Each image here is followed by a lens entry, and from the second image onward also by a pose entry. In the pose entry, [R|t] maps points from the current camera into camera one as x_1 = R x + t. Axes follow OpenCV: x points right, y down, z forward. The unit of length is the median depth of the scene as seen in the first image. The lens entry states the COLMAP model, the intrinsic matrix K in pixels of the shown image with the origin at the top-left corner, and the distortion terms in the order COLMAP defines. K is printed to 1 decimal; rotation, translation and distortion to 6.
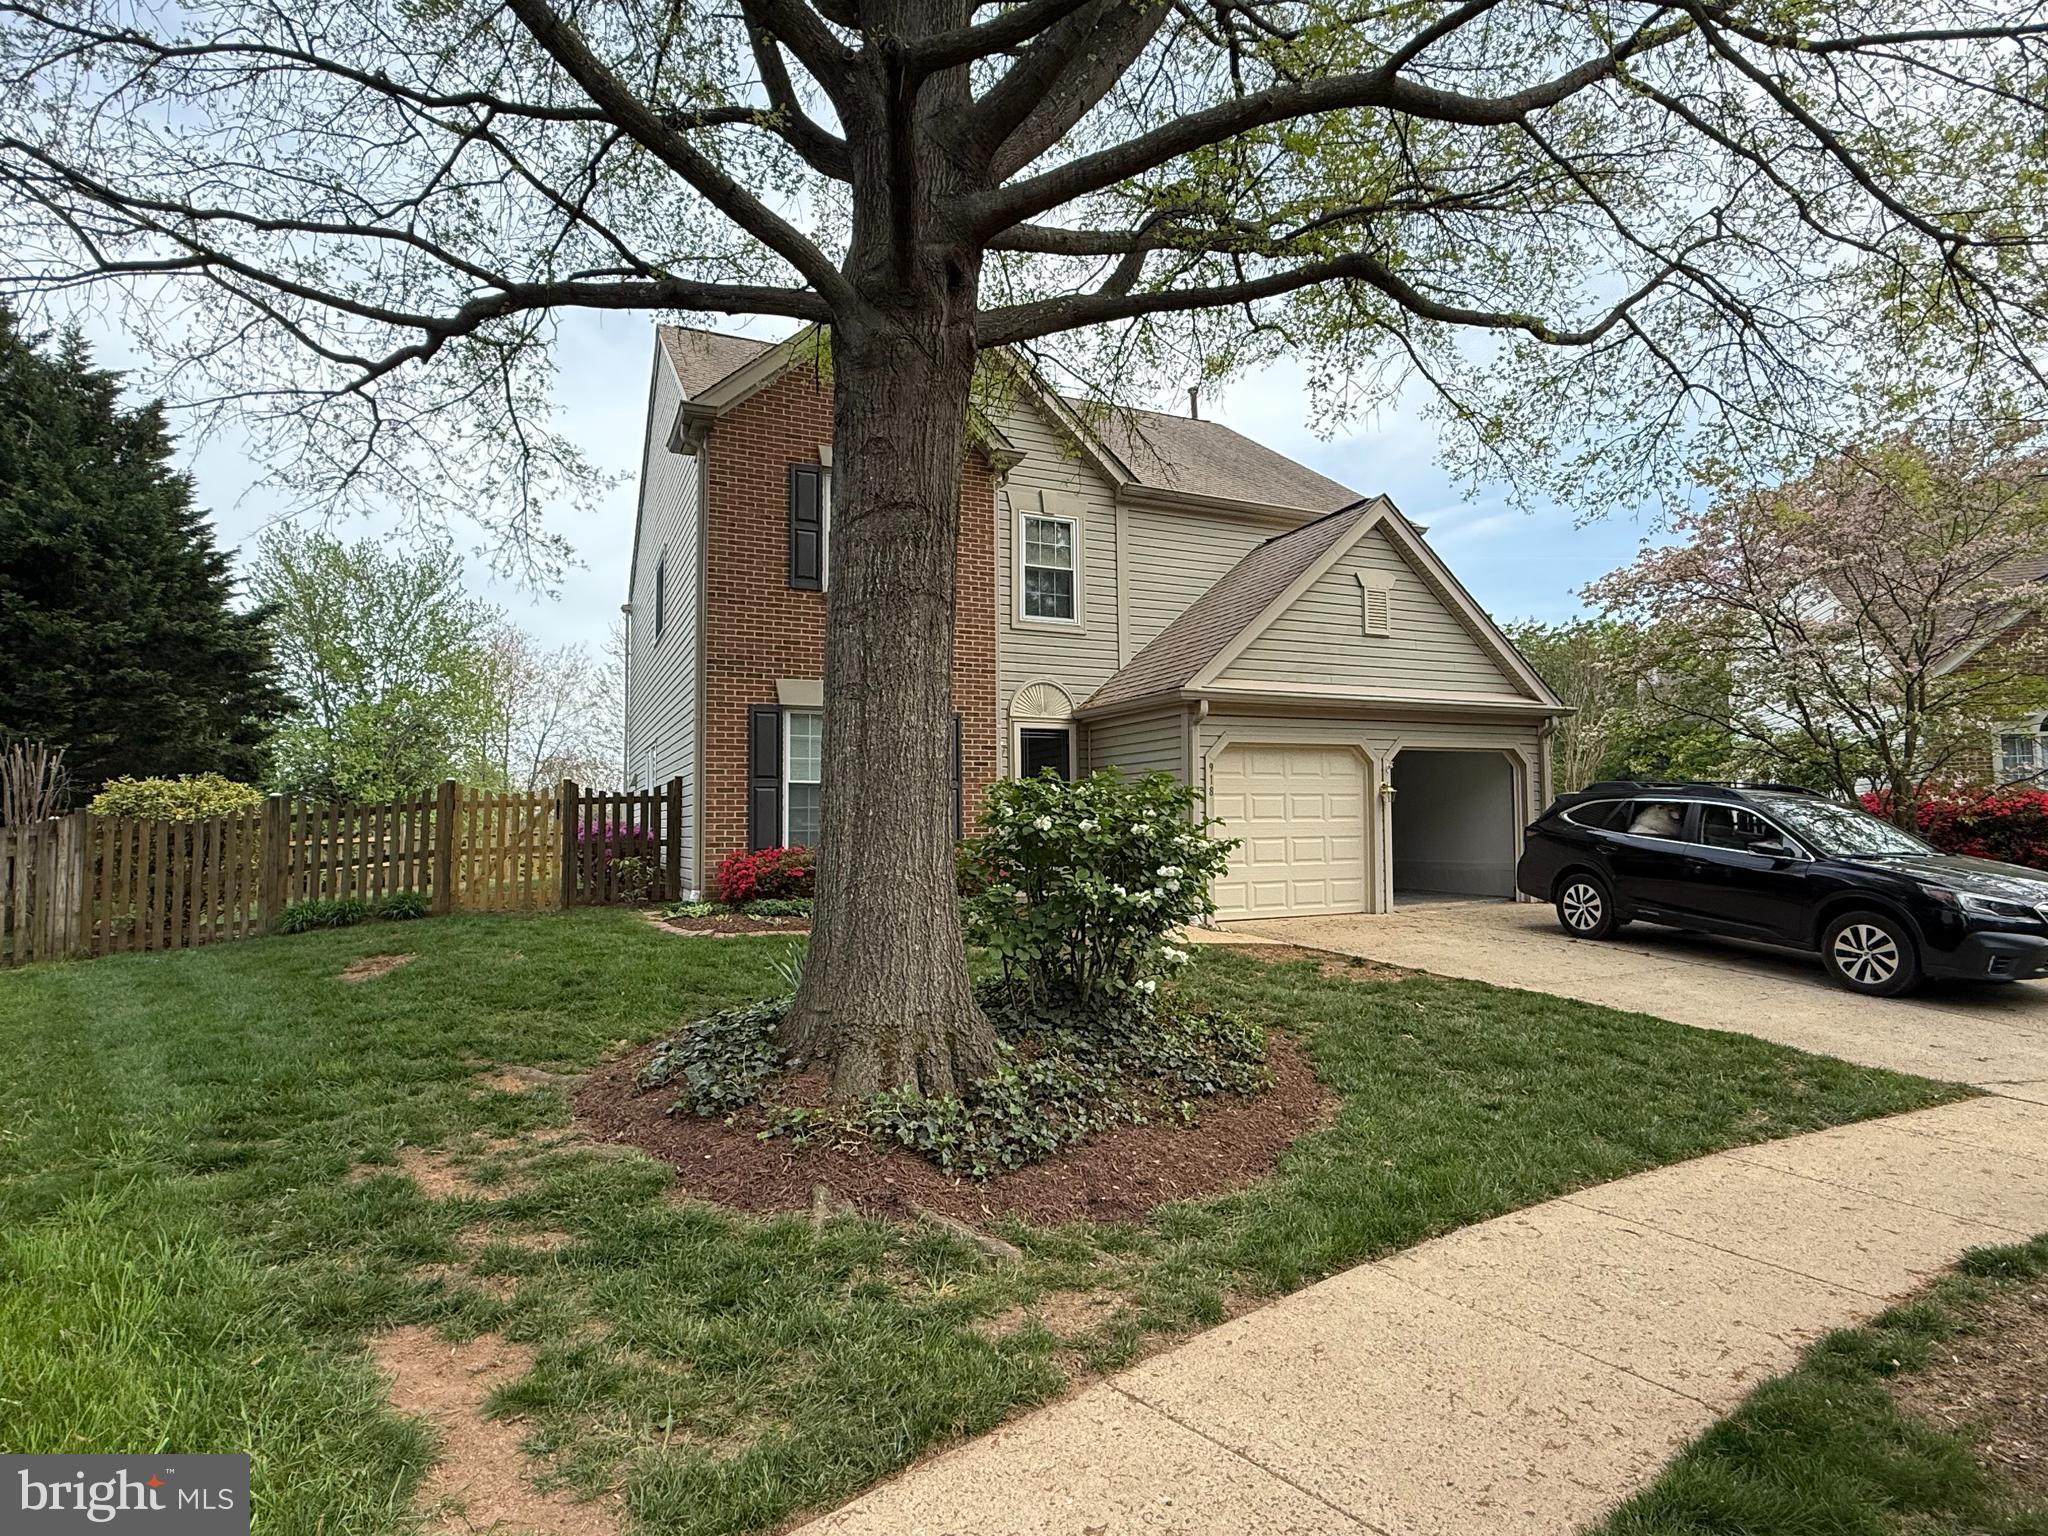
lens RADIAL K [[1075.6, 0, 1025.6], [0, 1075.6, 765.9], [0, 0, 1]] dist [0.005627, -0.000571]
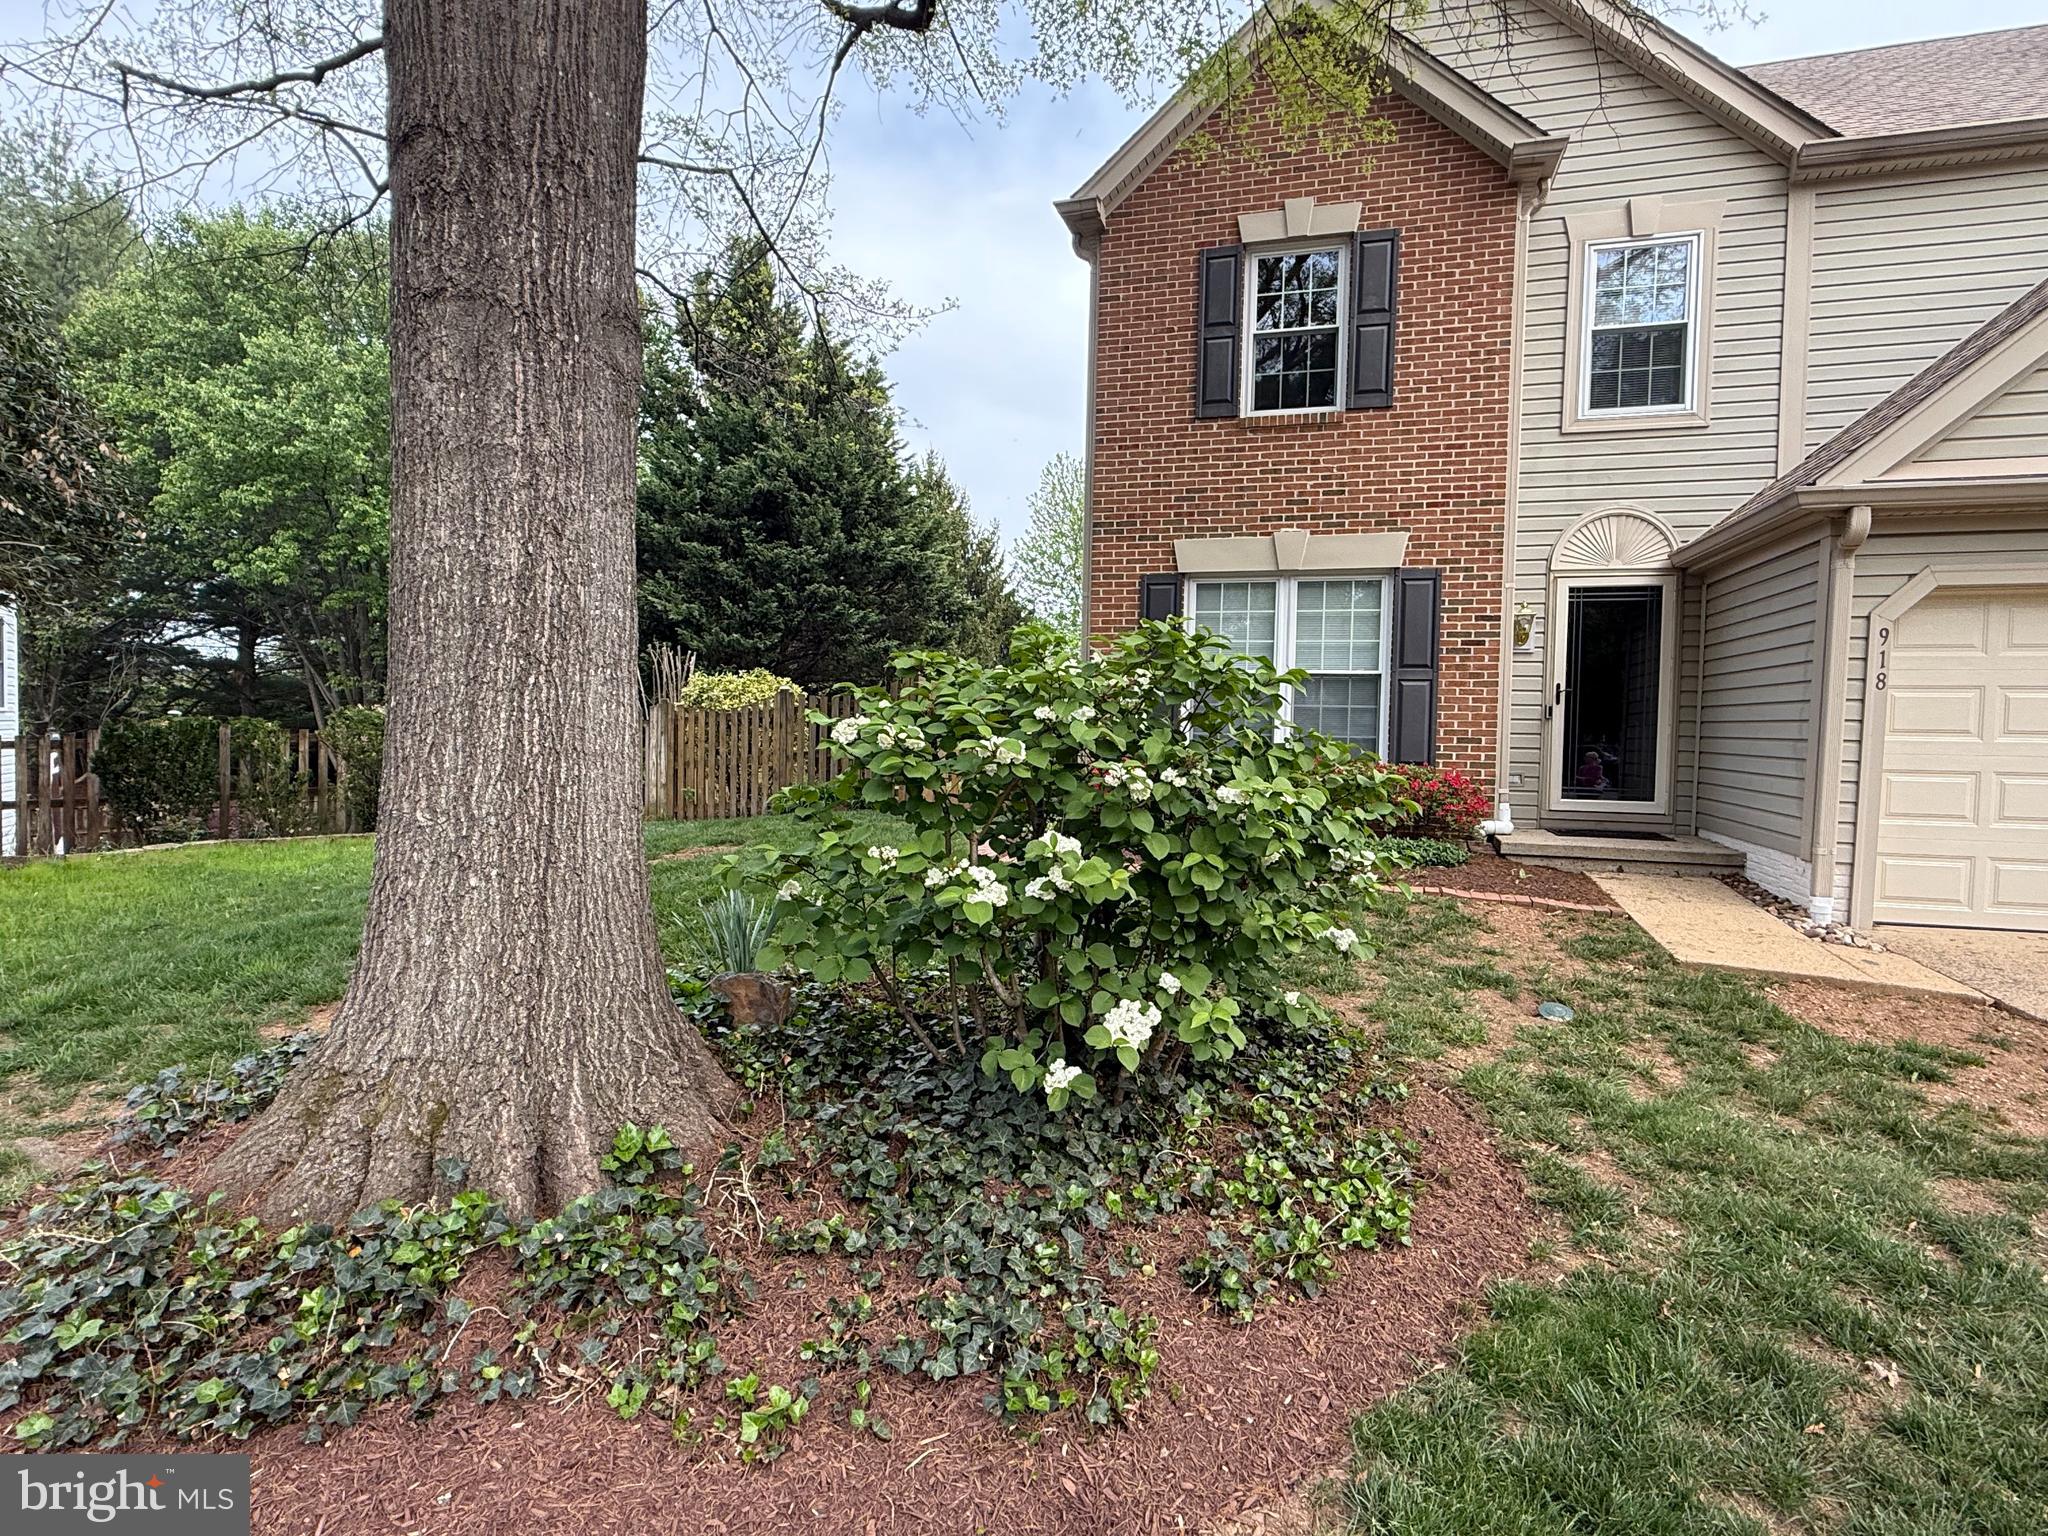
lens RADIAL K [[1075.6, 0, 1029.2], [0, 1075.6, 770.6], [0, 0, 1]] dist [0.005627, -0.000571]
pose [[0.758317, 0.049561, -0.649999, 0.185748], [0.013515, 0.995696, 0.091686, 0.011929], [0.651746, -0.078312, 0.754384, 0.295089]]
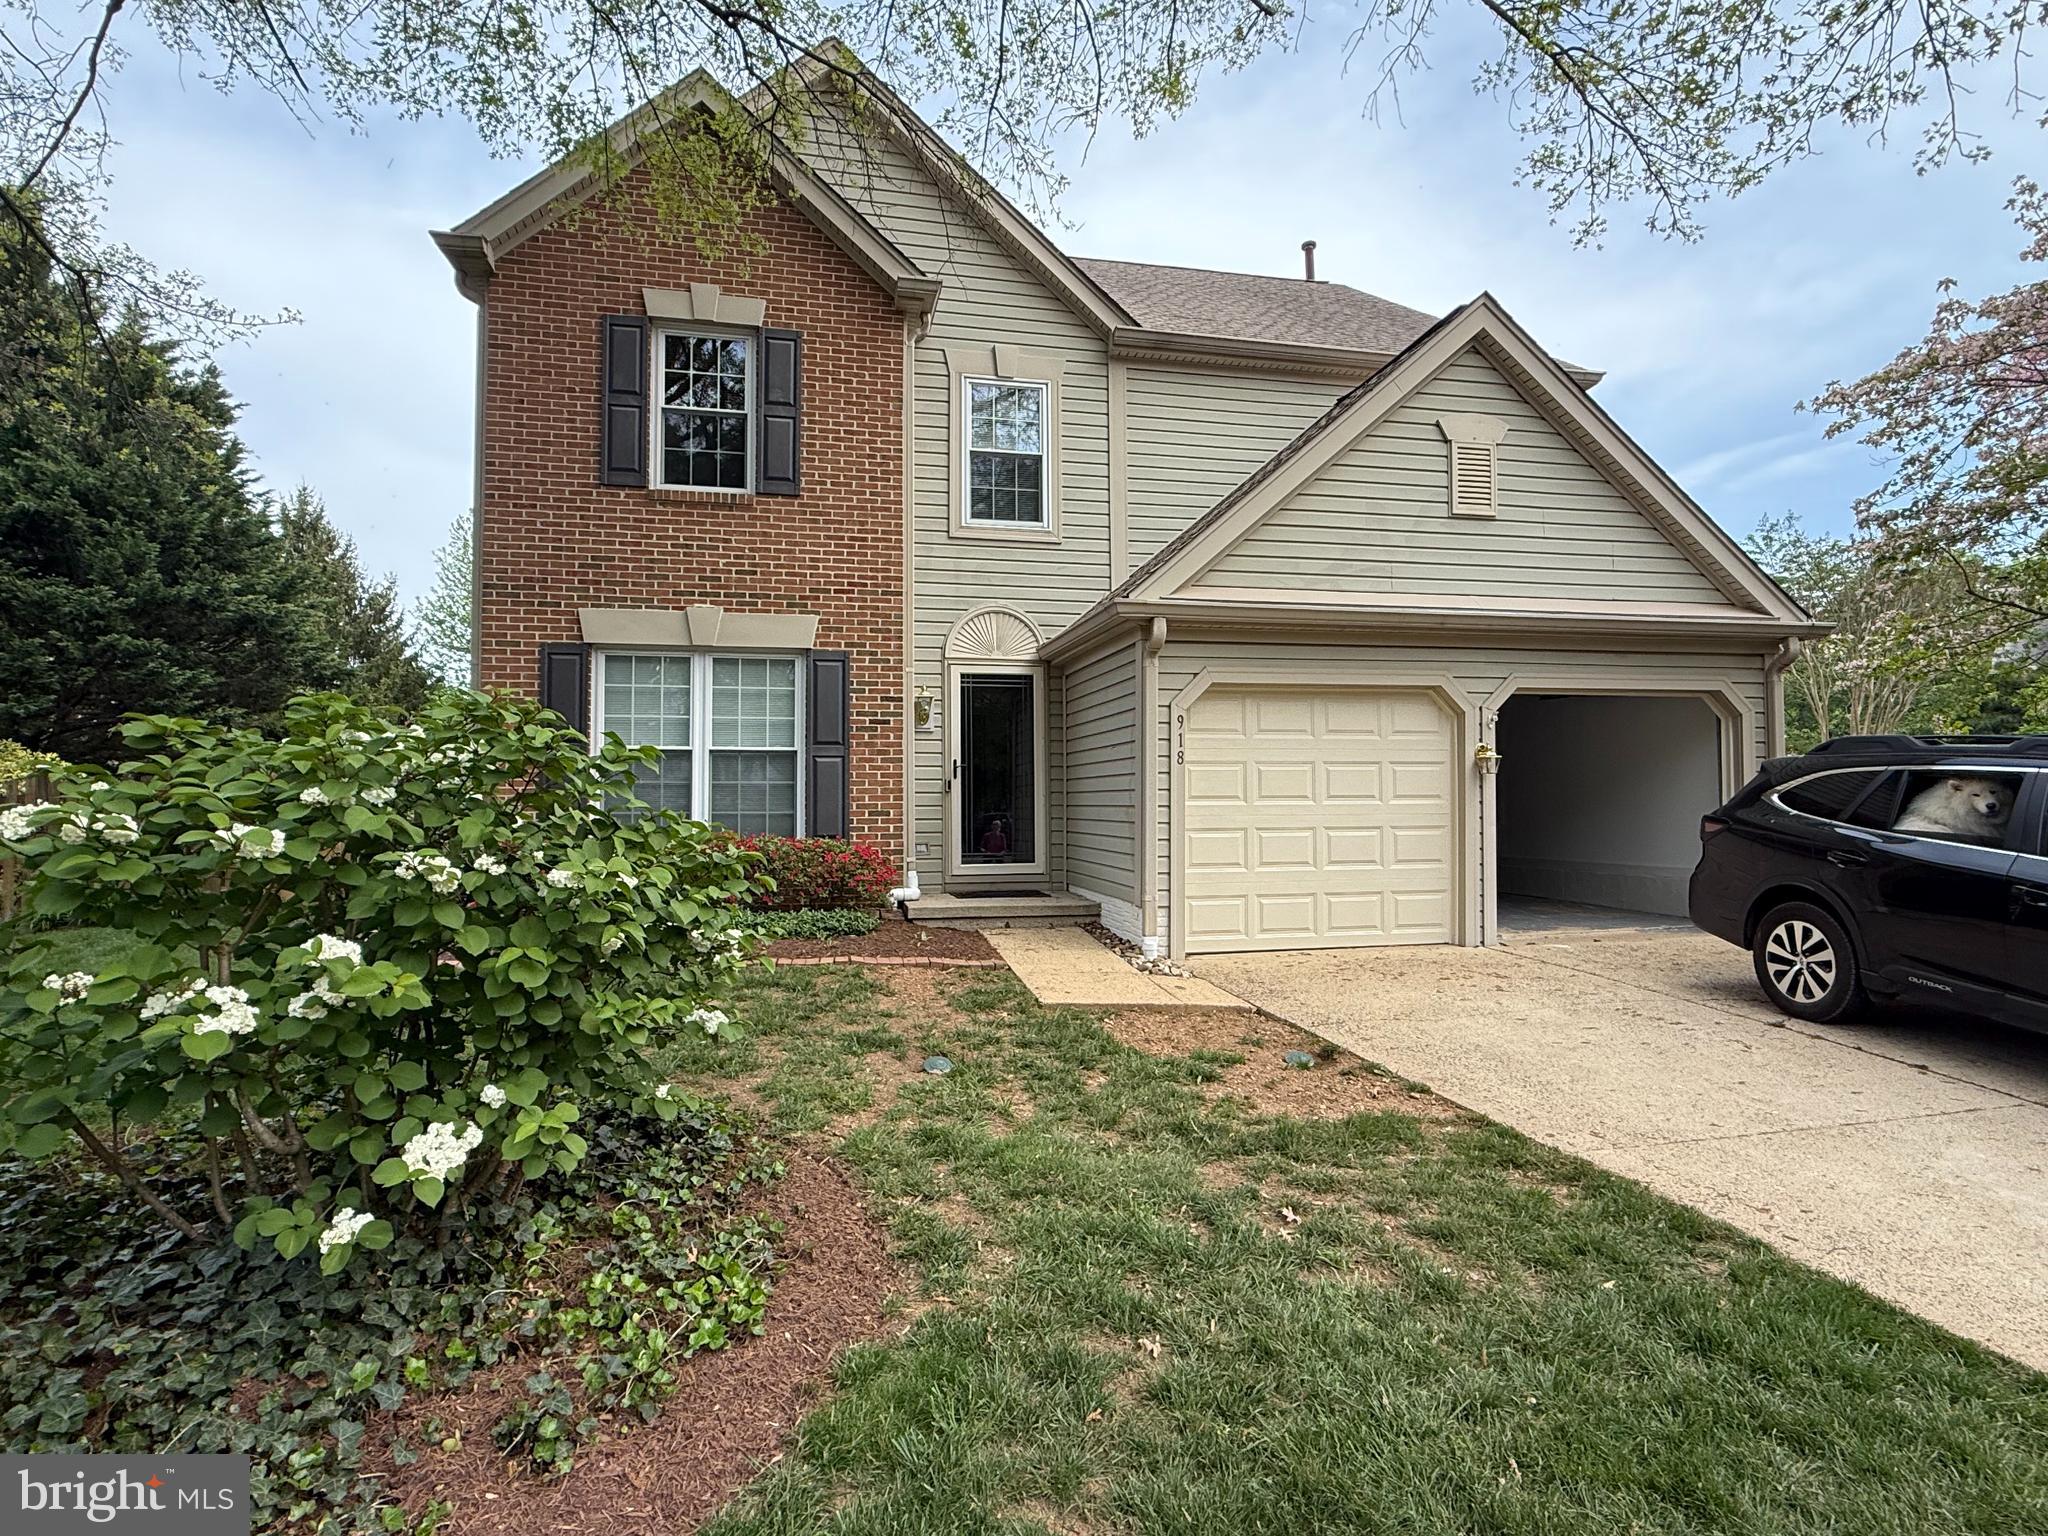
lens RADIAL K [[1075.6, 0, 1024.9], [0, 1075.6, 769.7], [0, 0, 1]] dist [0.005627, -0.000571]
pose [[0.976376, -0.002133, -0.216070, 0.204116], [0.007846, 0.999642, 0.025586, 0.012287], [0.215938, -0.026677, 0.976043, 0.309049]]
